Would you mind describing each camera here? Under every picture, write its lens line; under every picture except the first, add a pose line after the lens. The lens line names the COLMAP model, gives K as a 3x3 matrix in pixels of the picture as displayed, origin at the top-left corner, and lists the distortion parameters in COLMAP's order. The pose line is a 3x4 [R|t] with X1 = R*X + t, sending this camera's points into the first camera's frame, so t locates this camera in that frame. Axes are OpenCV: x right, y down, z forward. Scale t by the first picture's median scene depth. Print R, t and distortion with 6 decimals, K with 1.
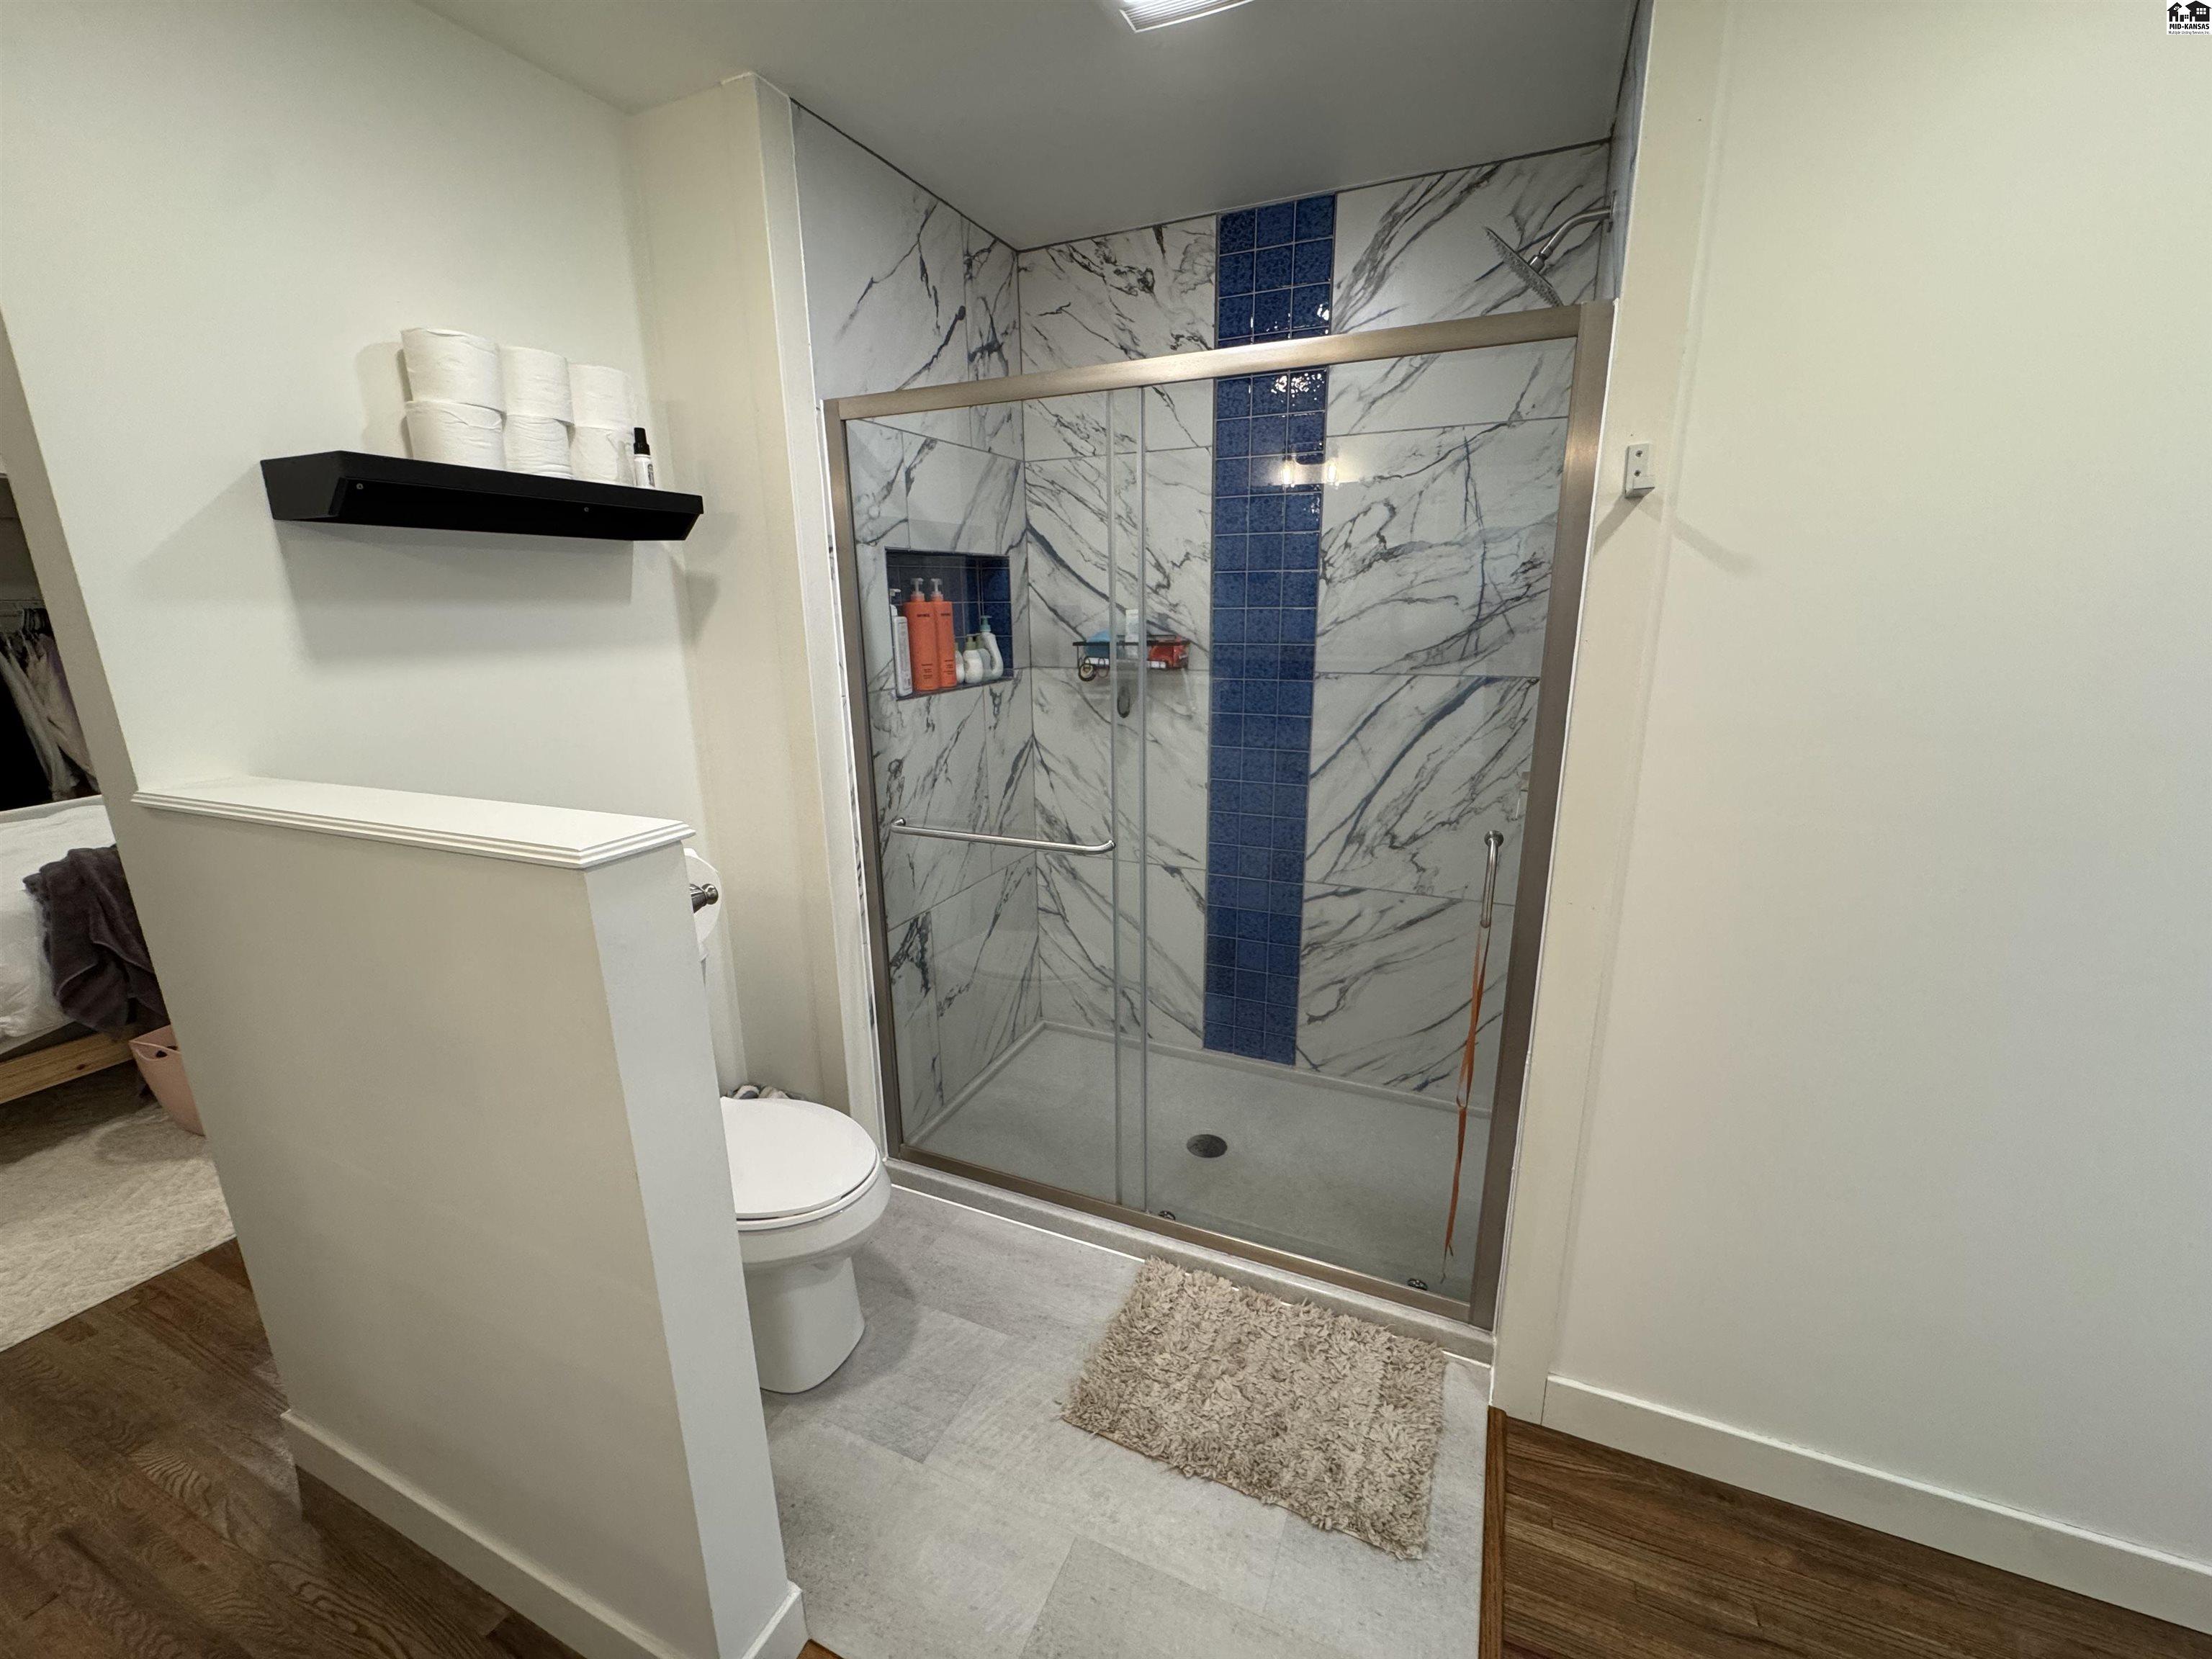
lens RADIAL K [[885.8, 0, 1106.0], [0, 885.8, 829.5], [0, 0, 1]] dist [-0.001340, -0.000103]
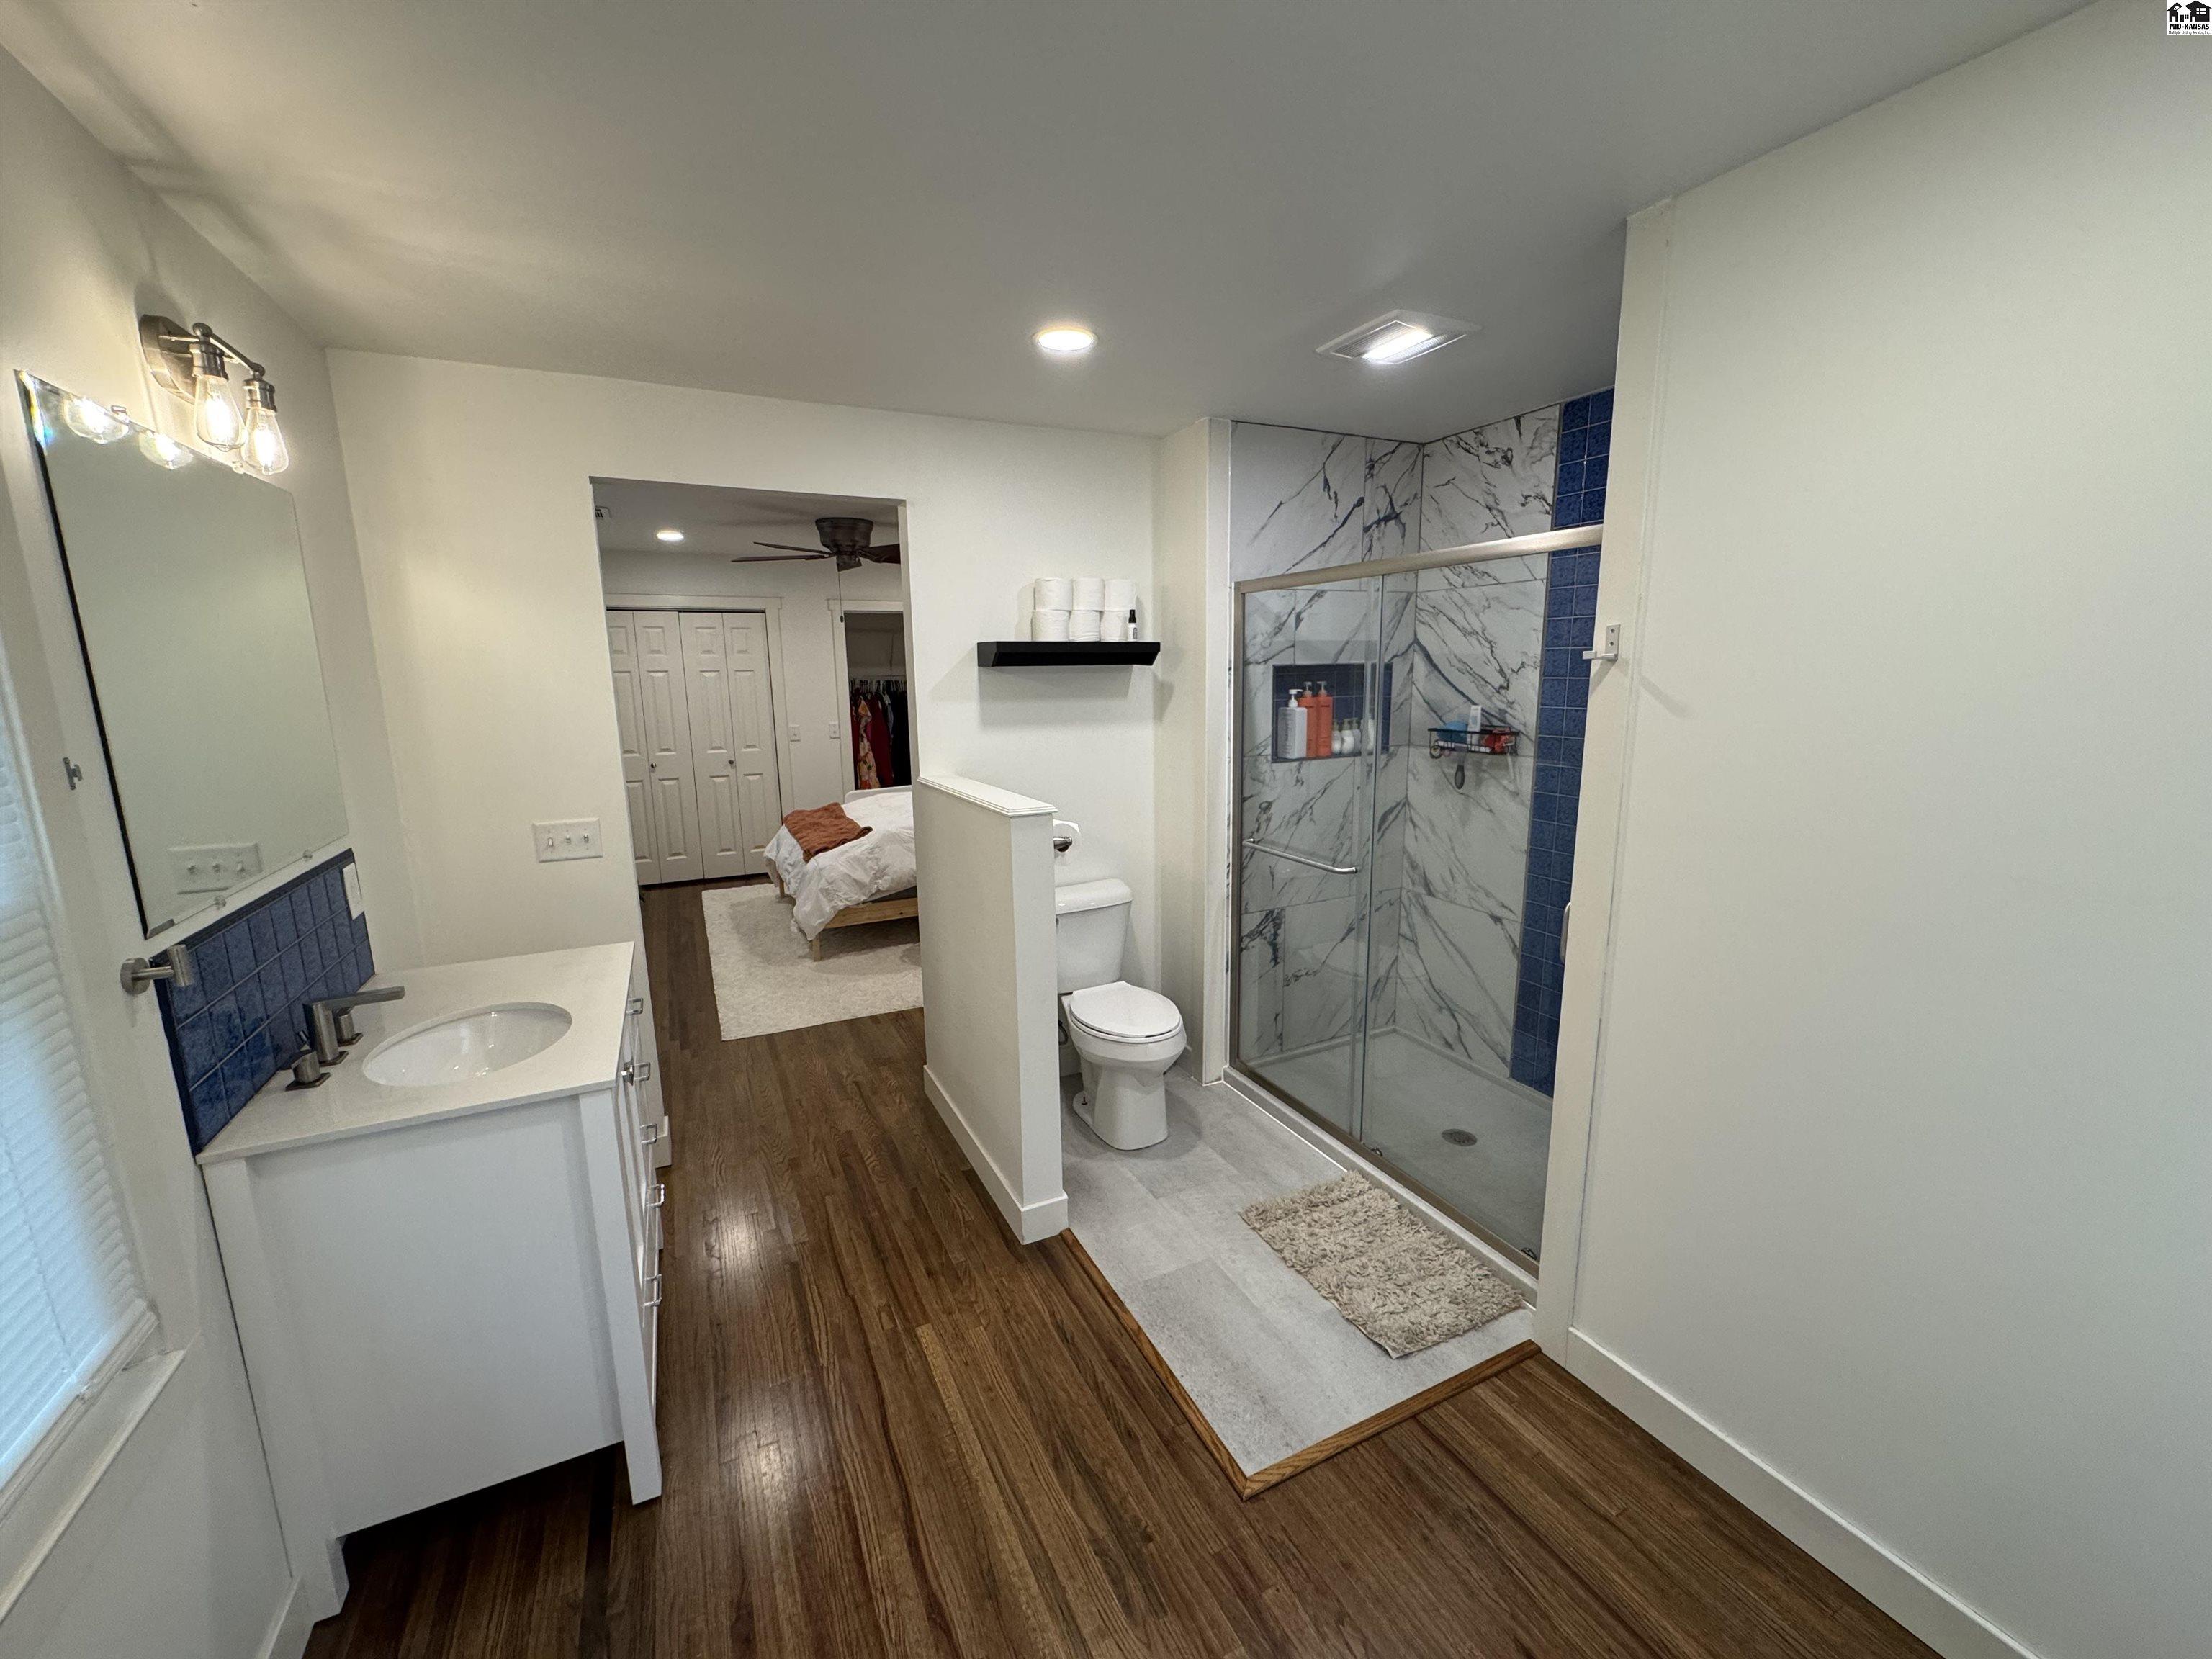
lens RADIAL K [[885.8, 0, 1106.0], [0, 885.8, 829.5], [0, 0, 1]] dist [-0.001340, -0.000103]
pose [[0.767081, 0.118584, -0.630495, 0.477362], [-0.156782, 0.987621, -0.004995, 0.017729], [0.622098, 0.102682, 0.776177, -0.316366]]
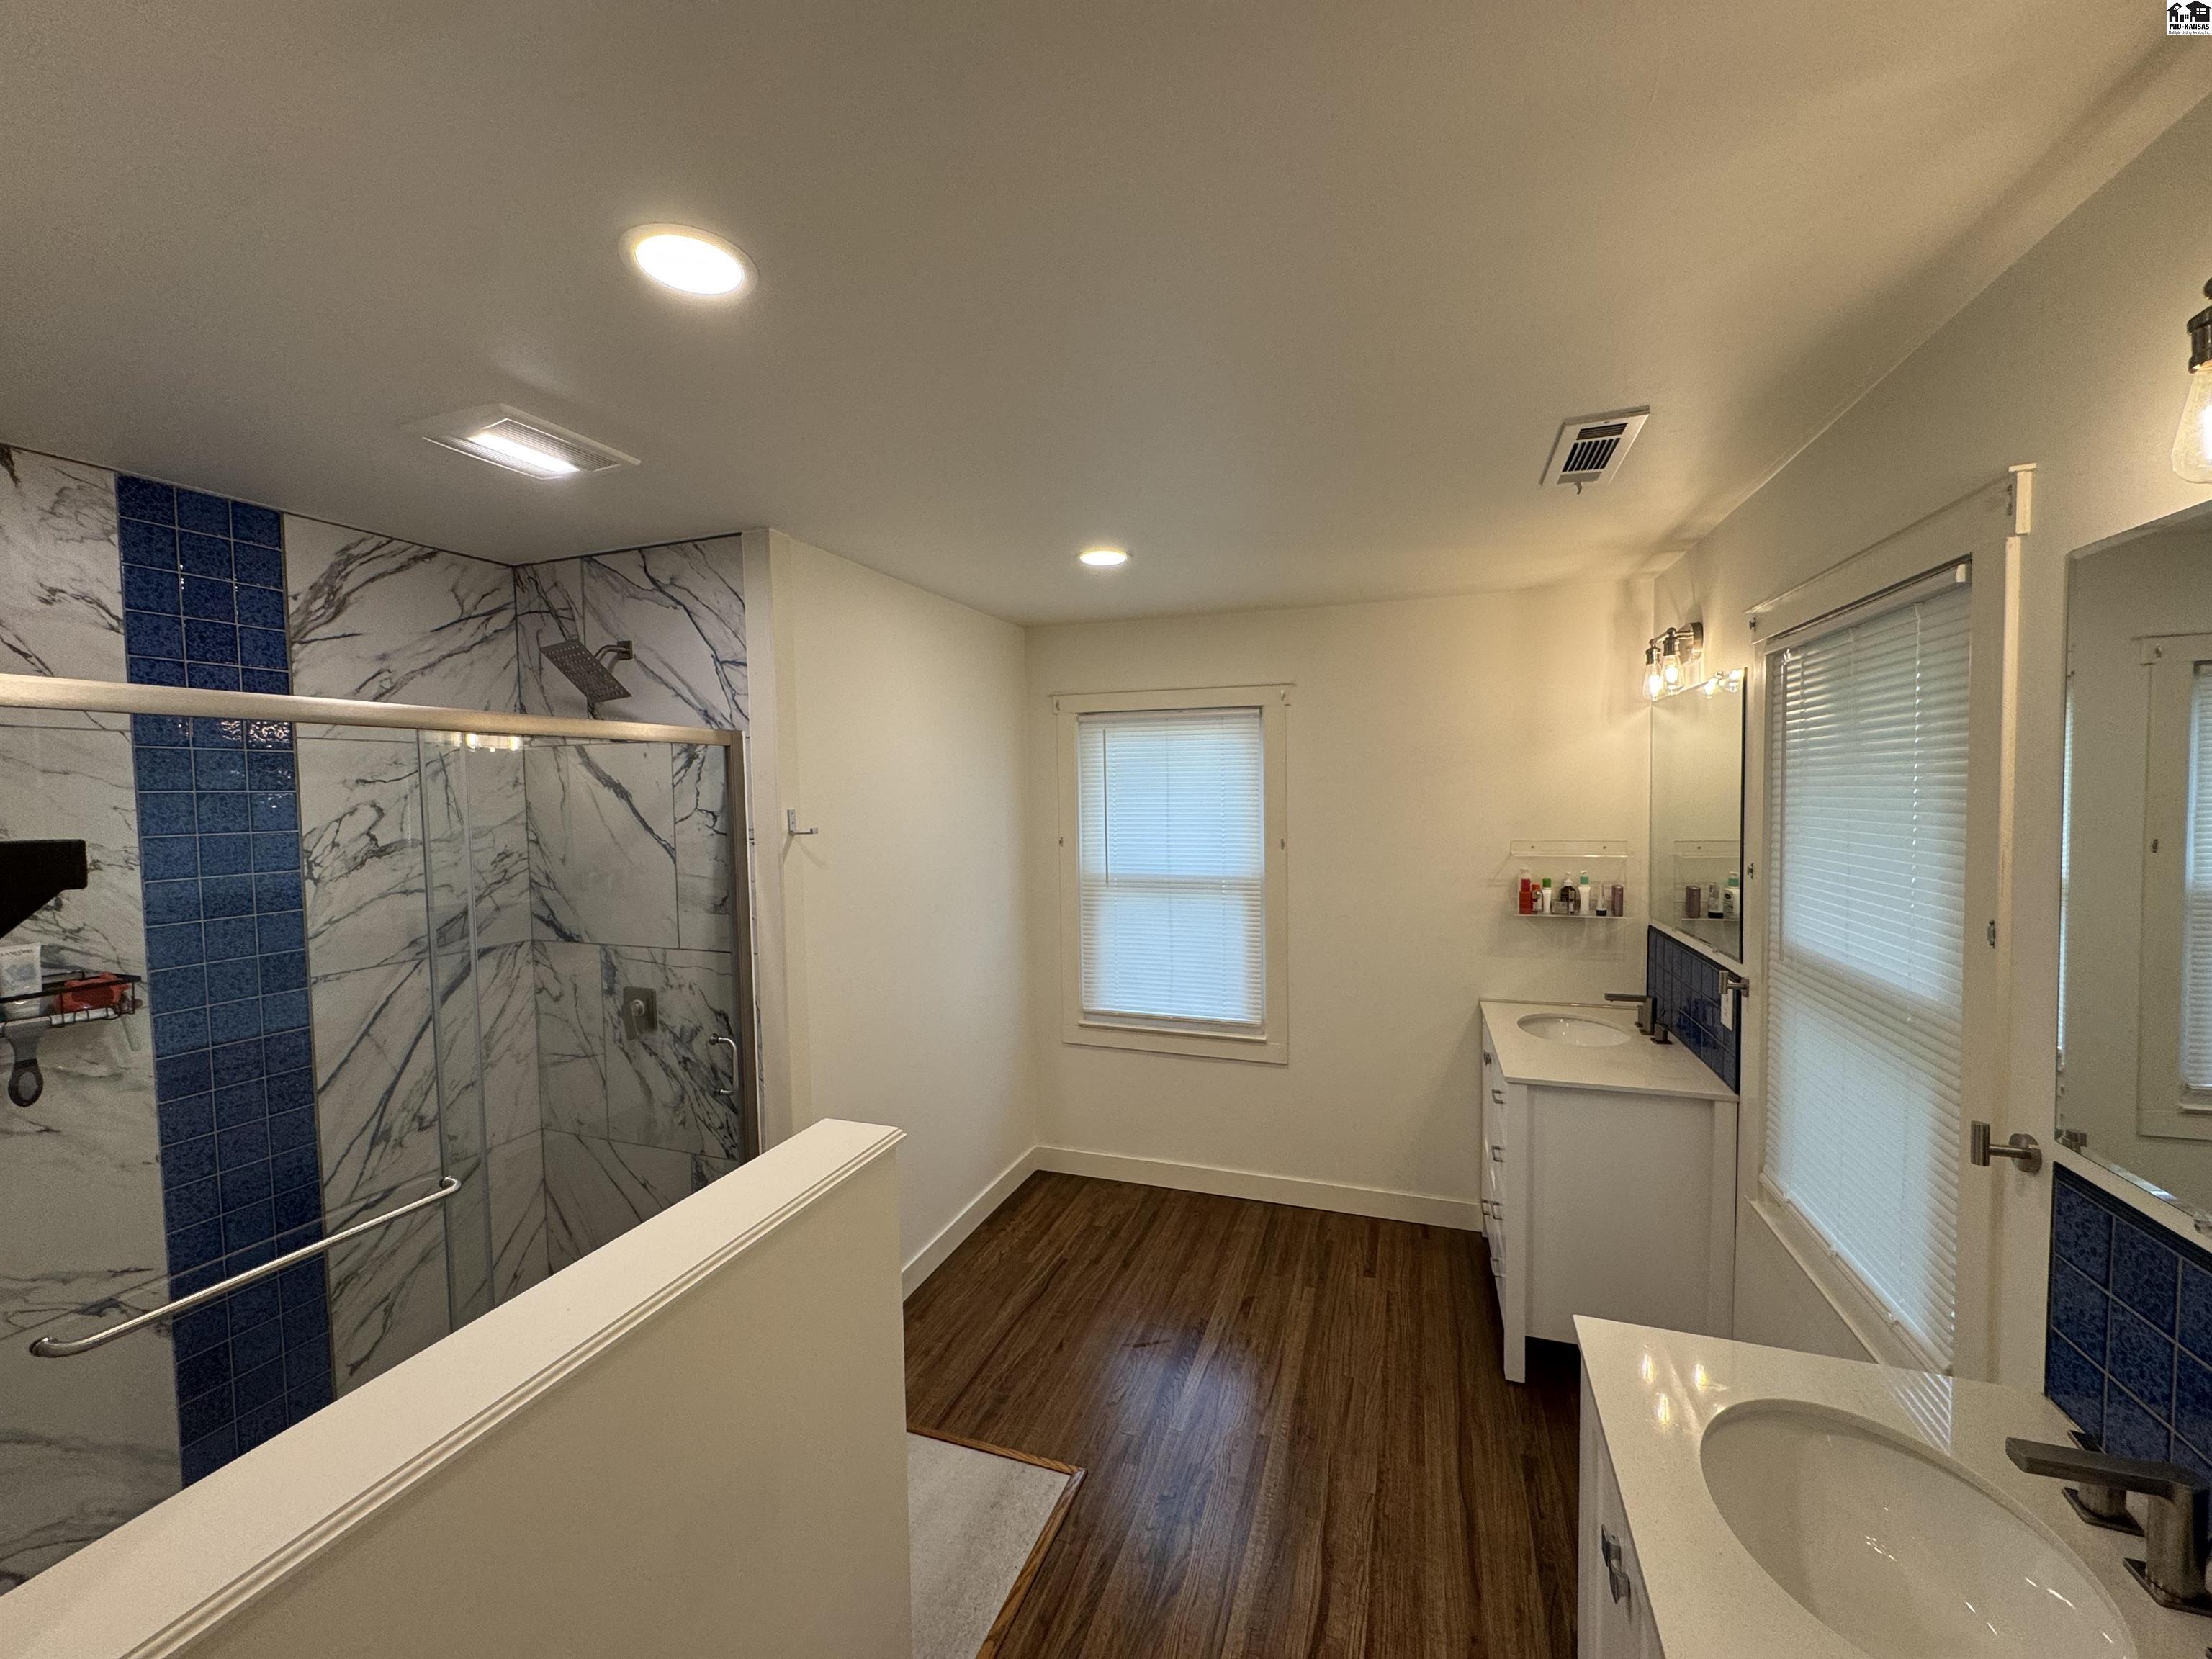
lens RADIAL K [[885.8, 0, 1106.0], [0, 885.8, 829.5], [0, 0, 1]] dist [-0.001340, -0.000103]
pose [[-0.076577, -0.031836, 0.996555, -0.751737], [0.267066, 0.962314, 0.051264, -0.156954], [-0.960631, 0.270072, -0.065189, 0.237999]]
